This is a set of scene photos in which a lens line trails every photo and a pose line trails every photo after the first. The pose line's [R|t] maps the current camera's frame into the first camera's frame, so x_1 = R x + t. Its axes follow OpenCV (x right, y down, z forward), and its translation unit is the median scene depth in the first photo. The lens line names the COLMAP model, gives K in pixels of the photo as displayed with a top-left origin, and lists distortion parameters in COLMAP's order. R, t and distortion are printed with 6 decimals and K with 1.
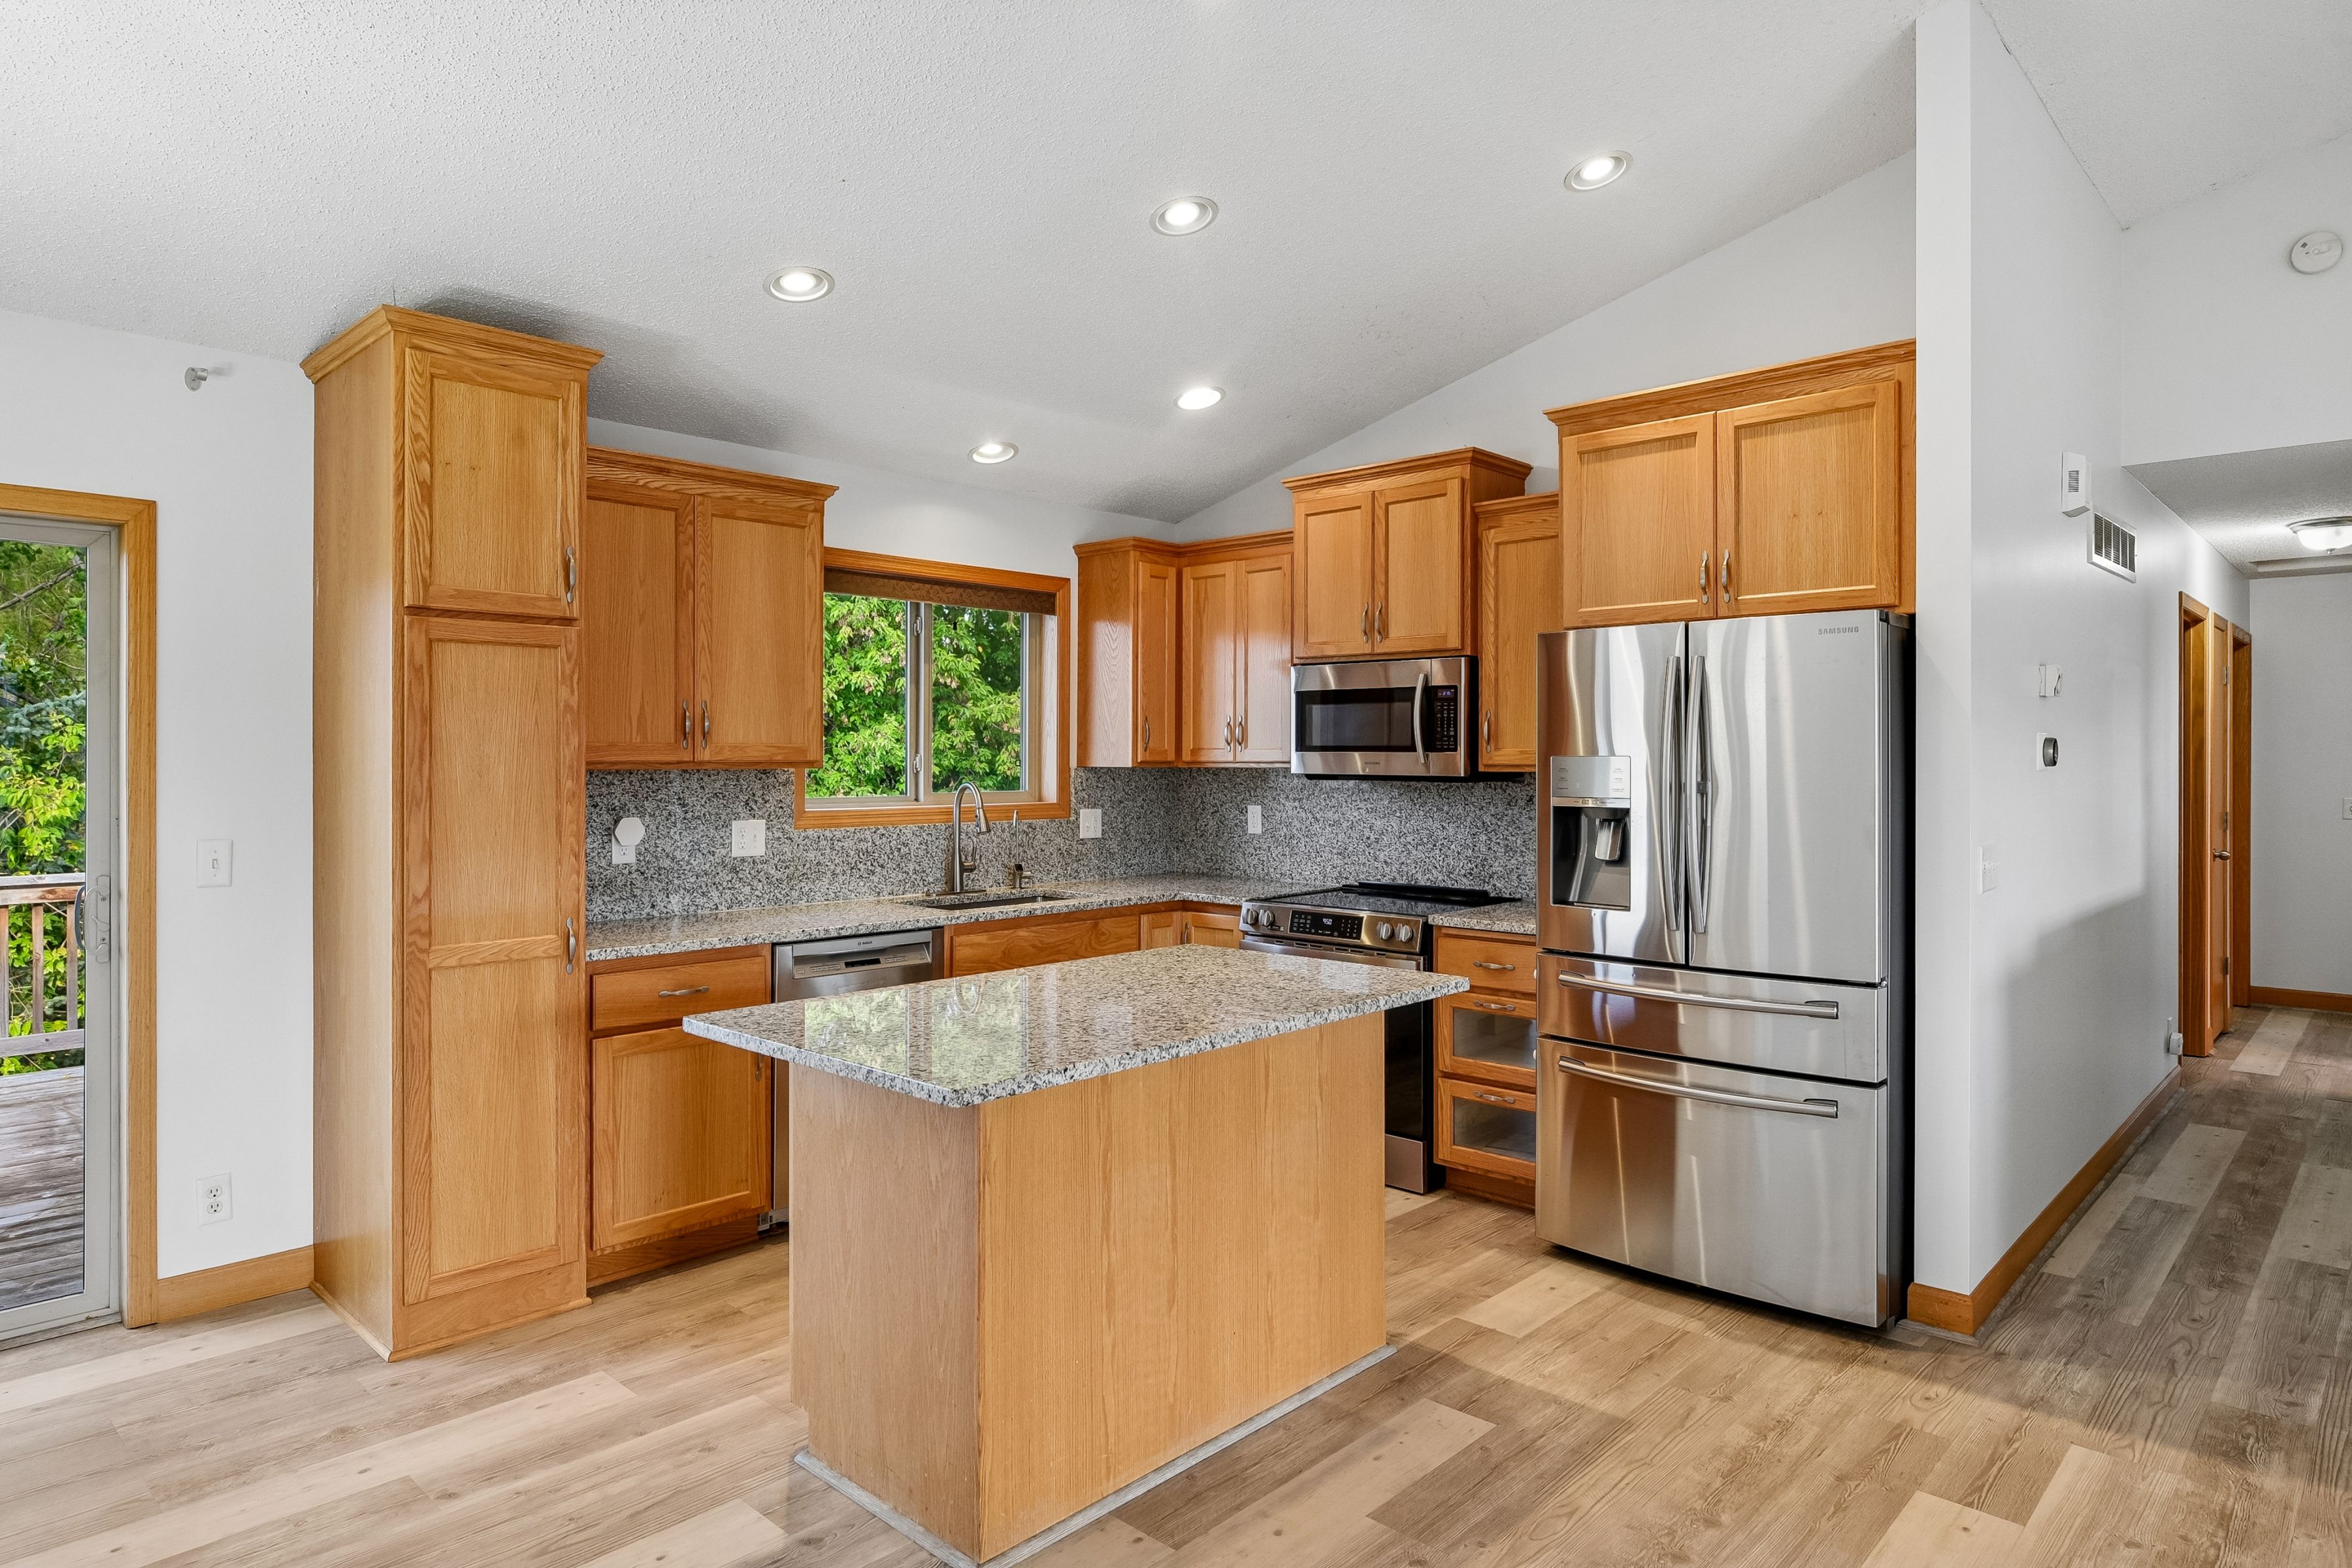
lens RADIAL K [[1361.9, 0, 1177.5], [0, 1361.9, 758.7], [0, 0, 1]] dist [-0.003808, -0.001131]
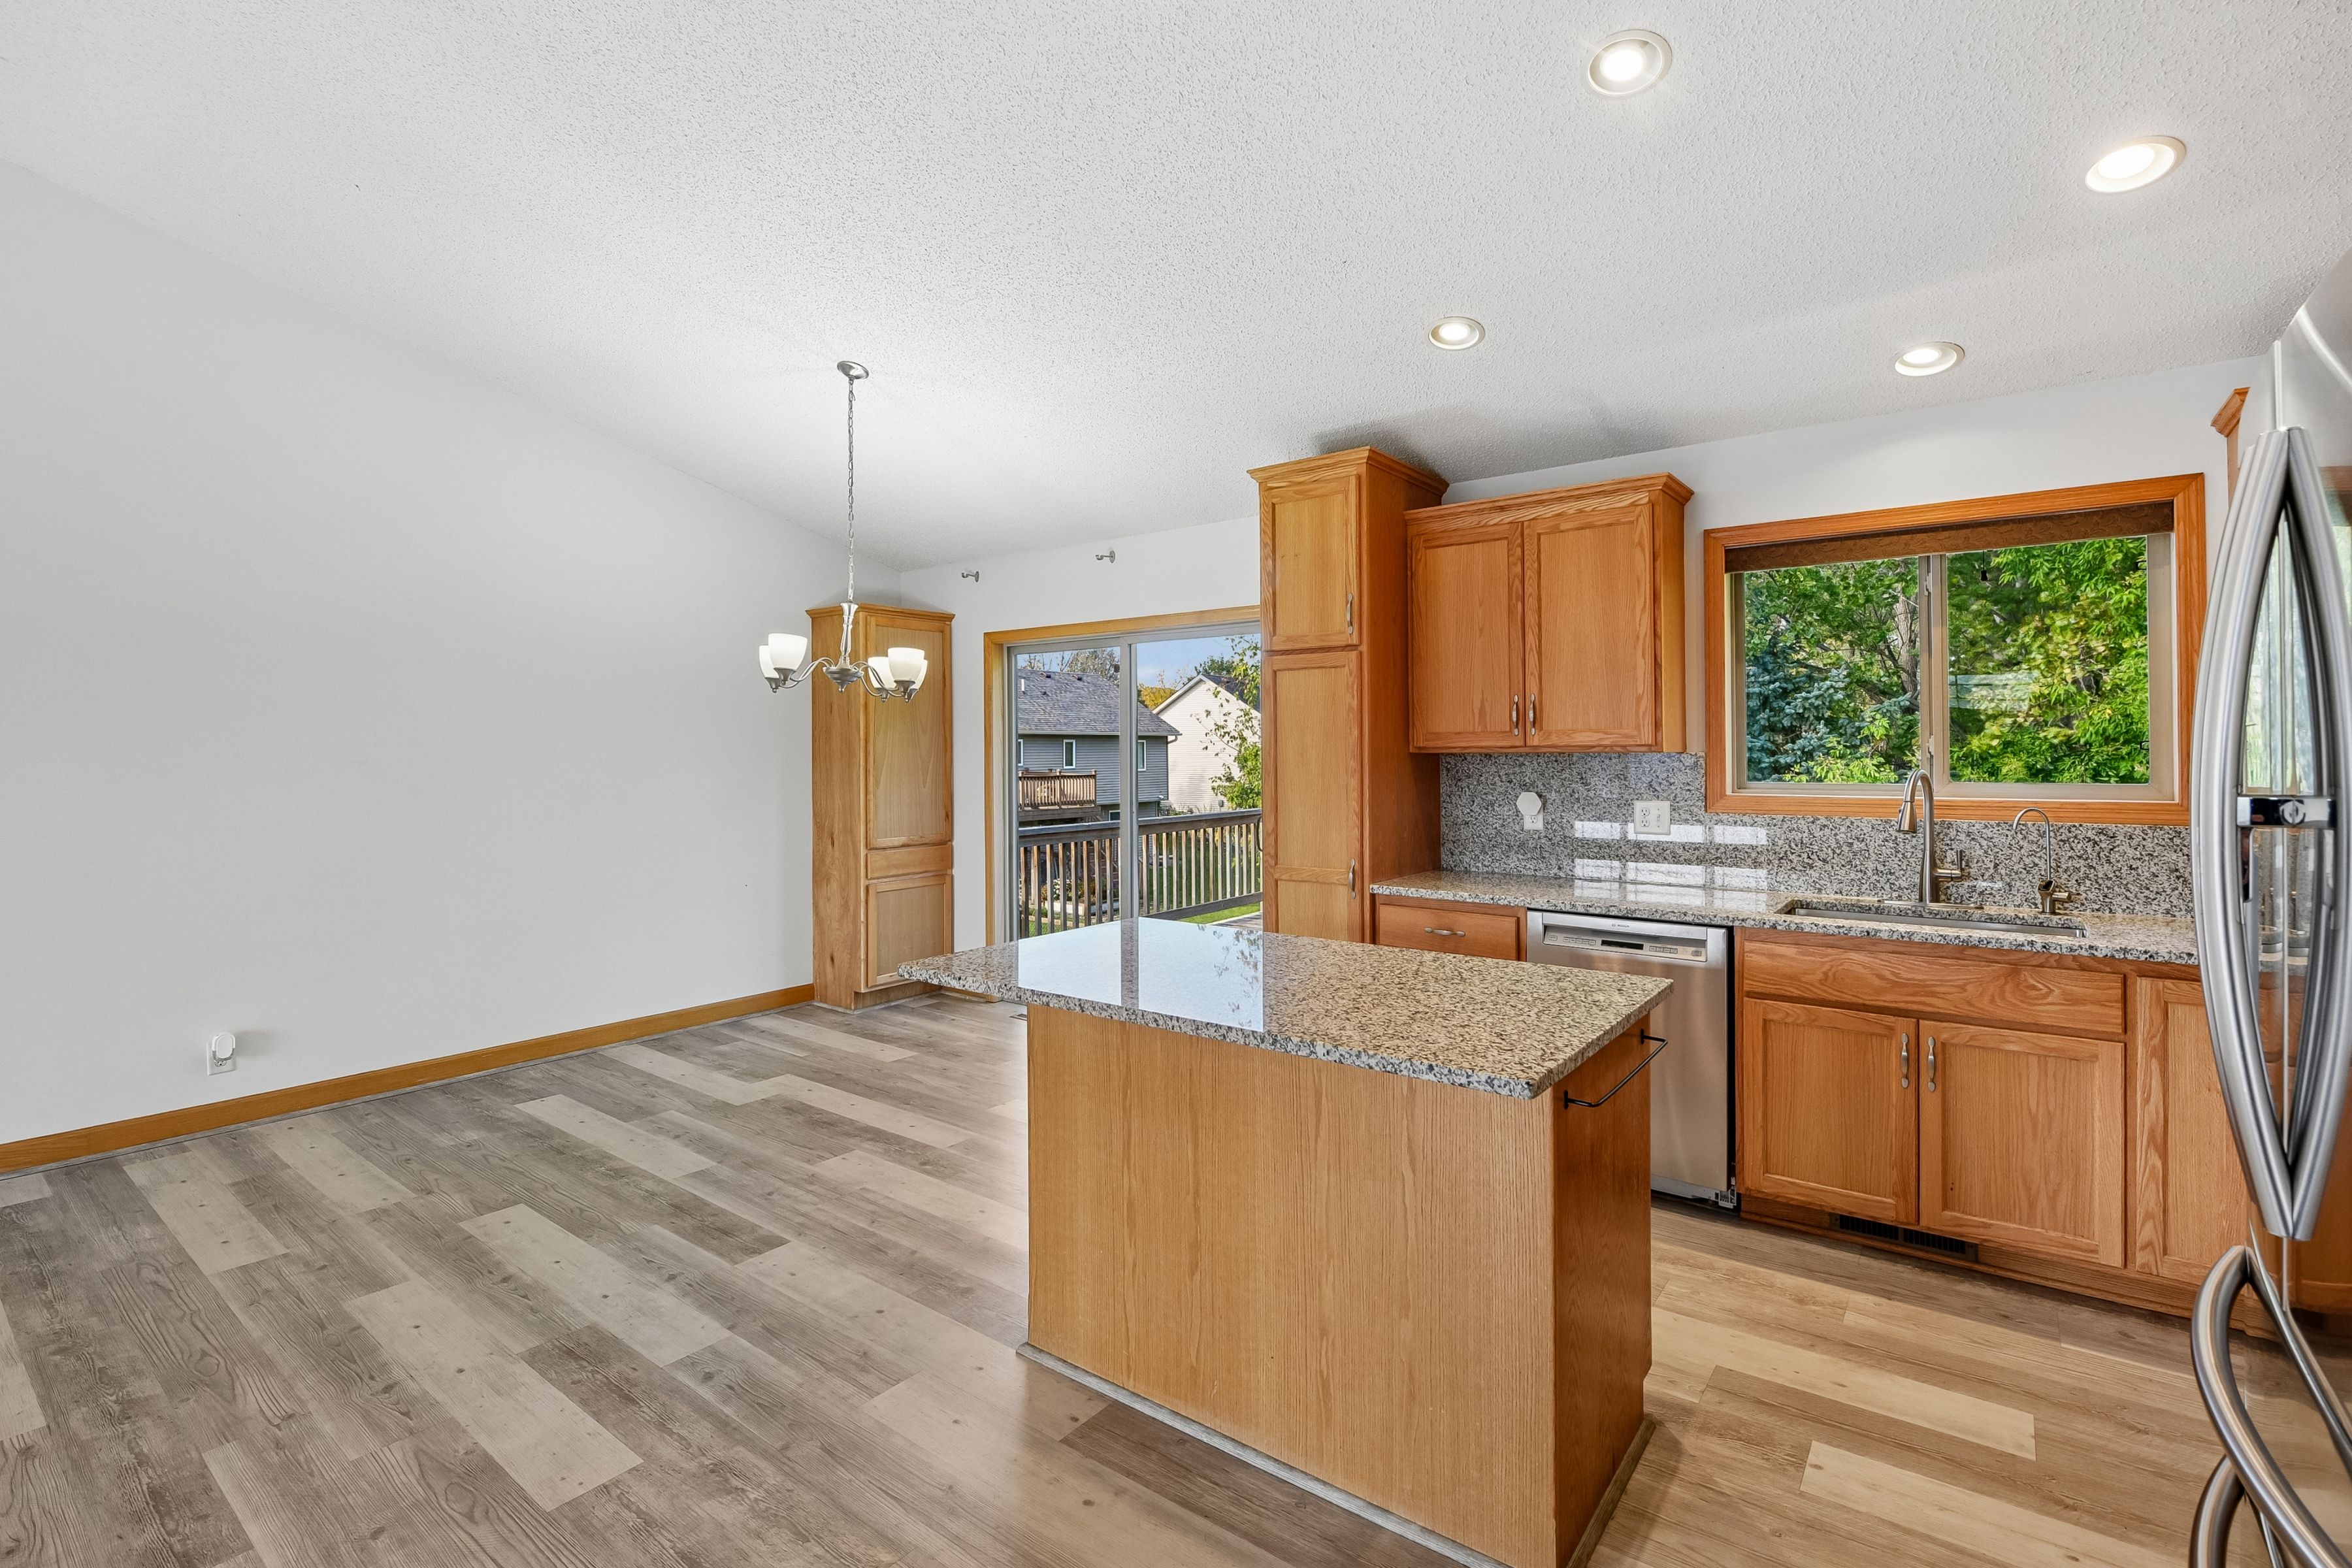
lens RADIAL K [[1071.8, 0, 1174.2], [0, 1071.8, 739.8], [0, 0, 1]] dist [-0.007059, -0.004560]
pose [[0.100052, -0.009443, -0.994937, 0.522652], [0.006742, 0.999938, -0.008813, 0.002344], [0.994959, -0.005826, 0.100110, 0.584935]]
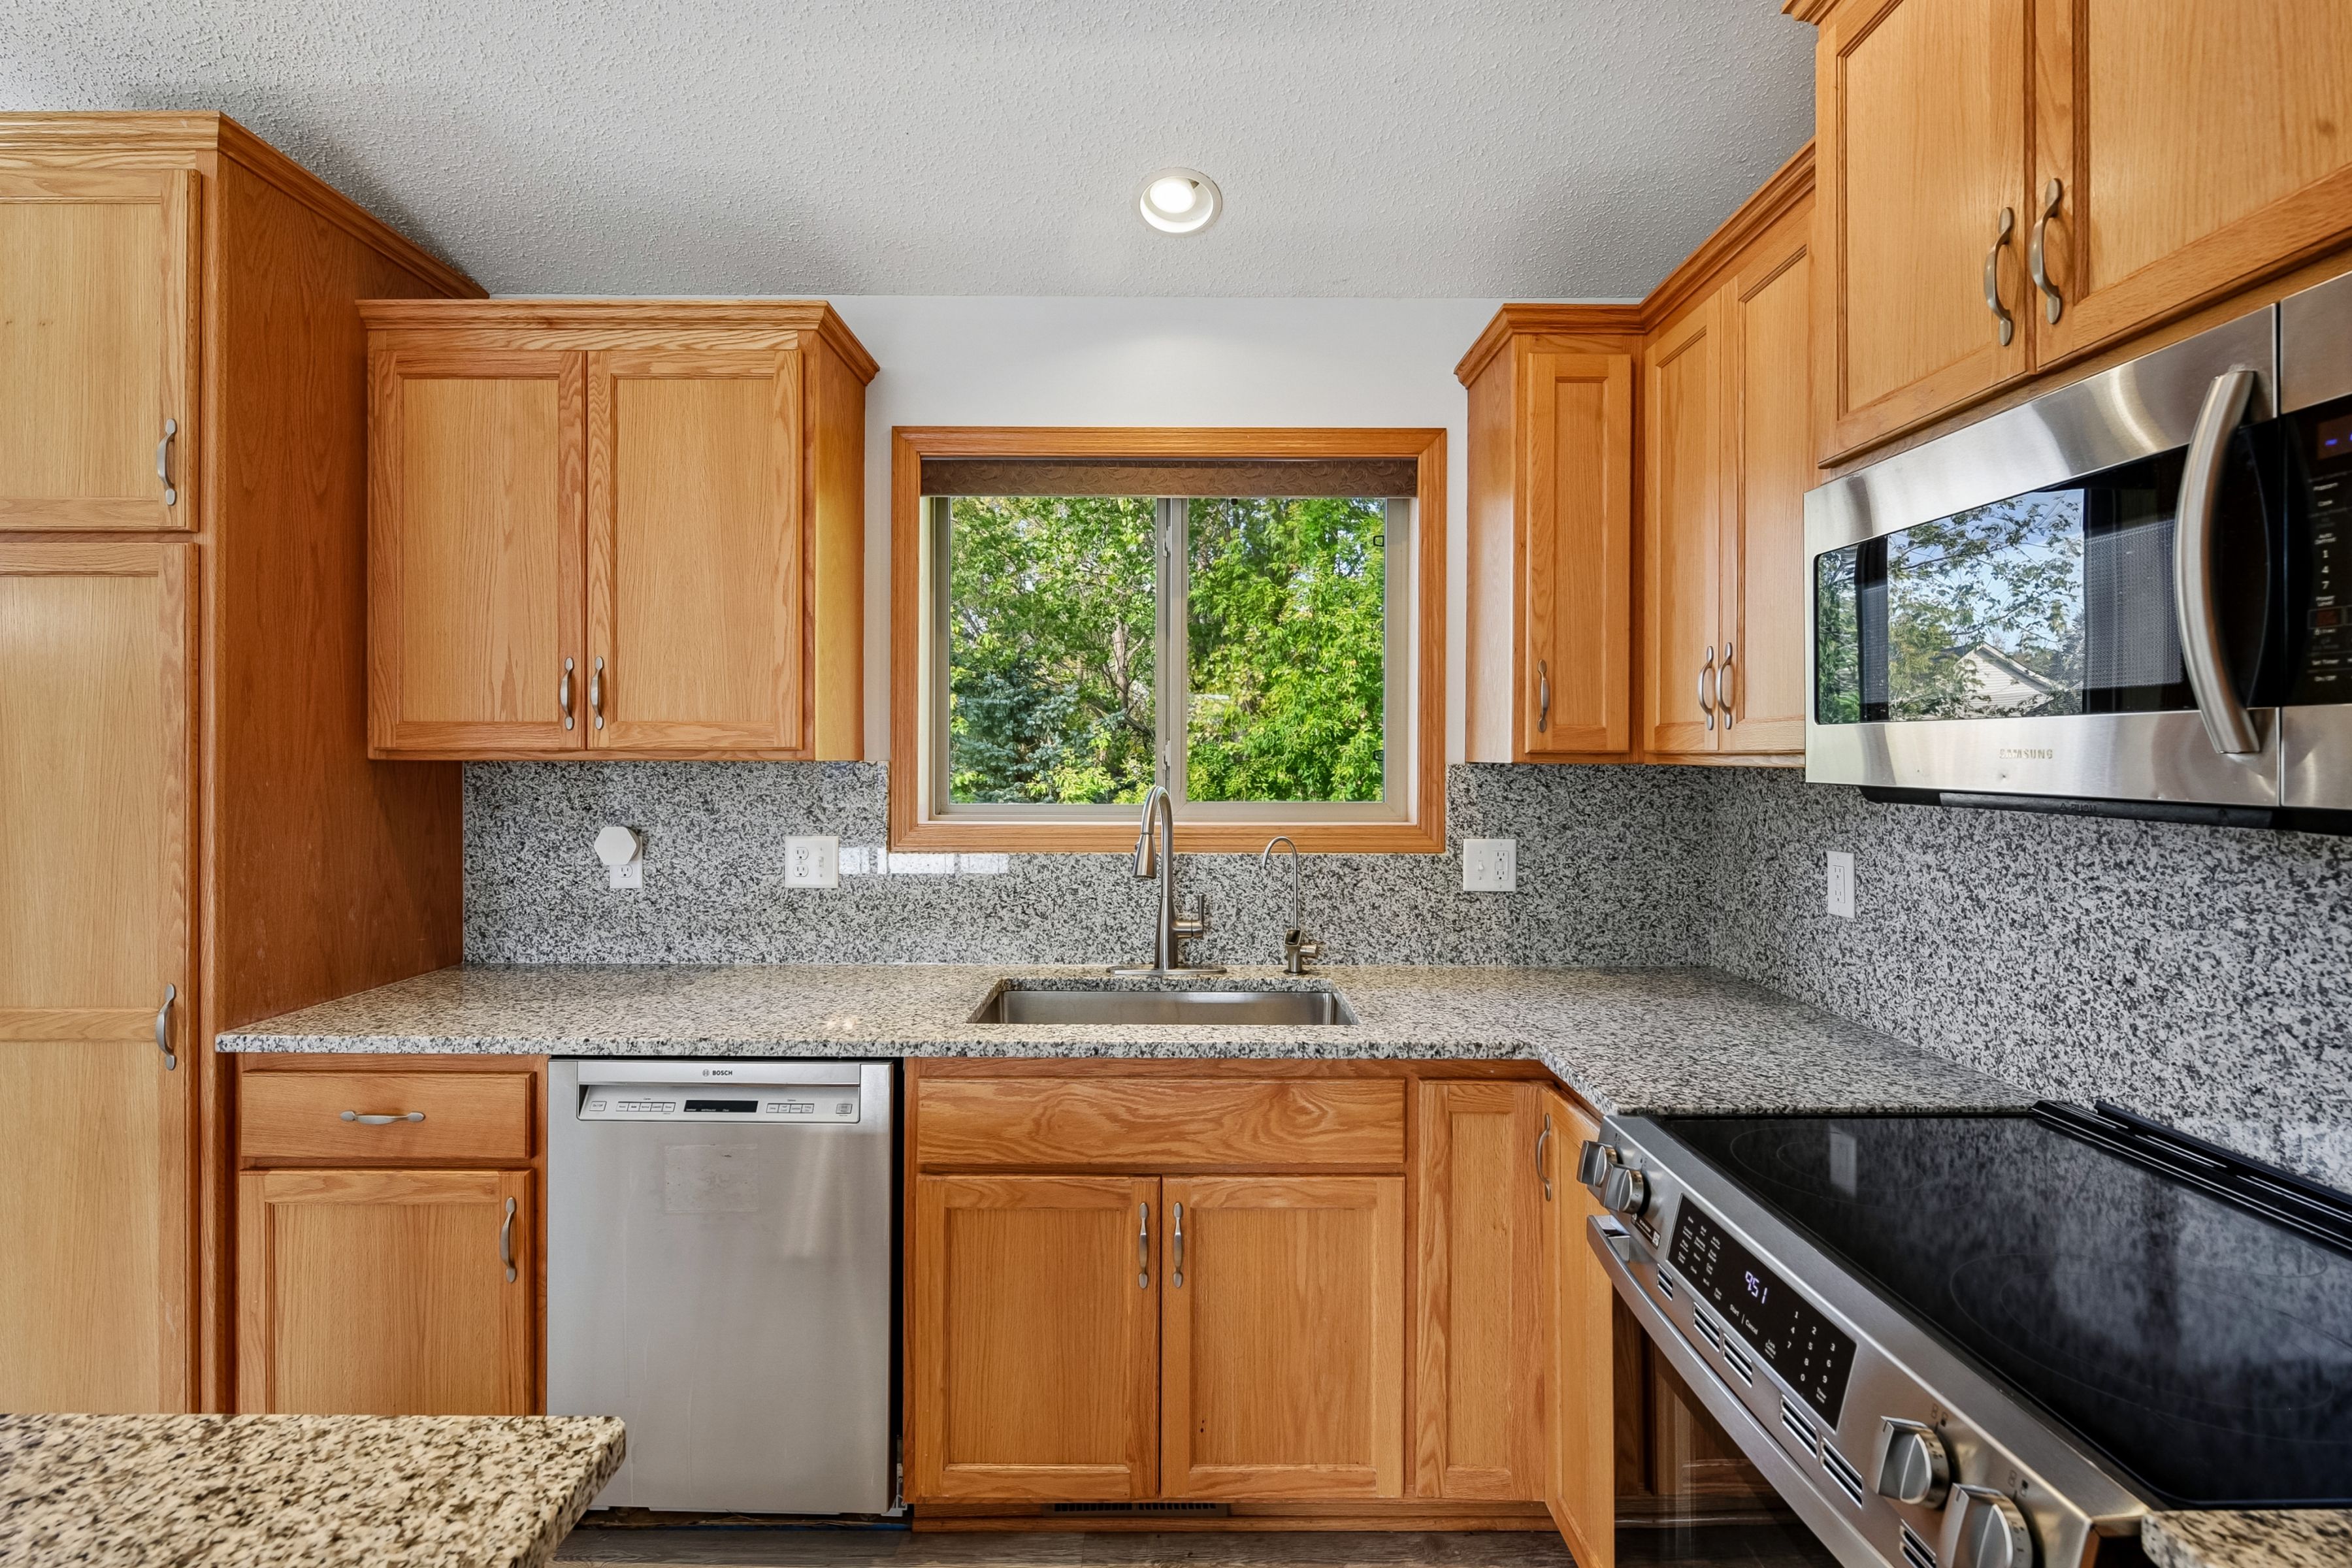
lens RADIAL K [[1034.2, 0, 1177.4], [0, 1034.2, 754.3], [0, 0, 1]] dist [0.000957, -0.001621]
pose [[0.688065, 0.000396, -0.725649, 0.207045], [-0.001510, 0.999998, -0.000886, 0.004405], [0.725648, 0.001706, 0.688065, 0.834476]]
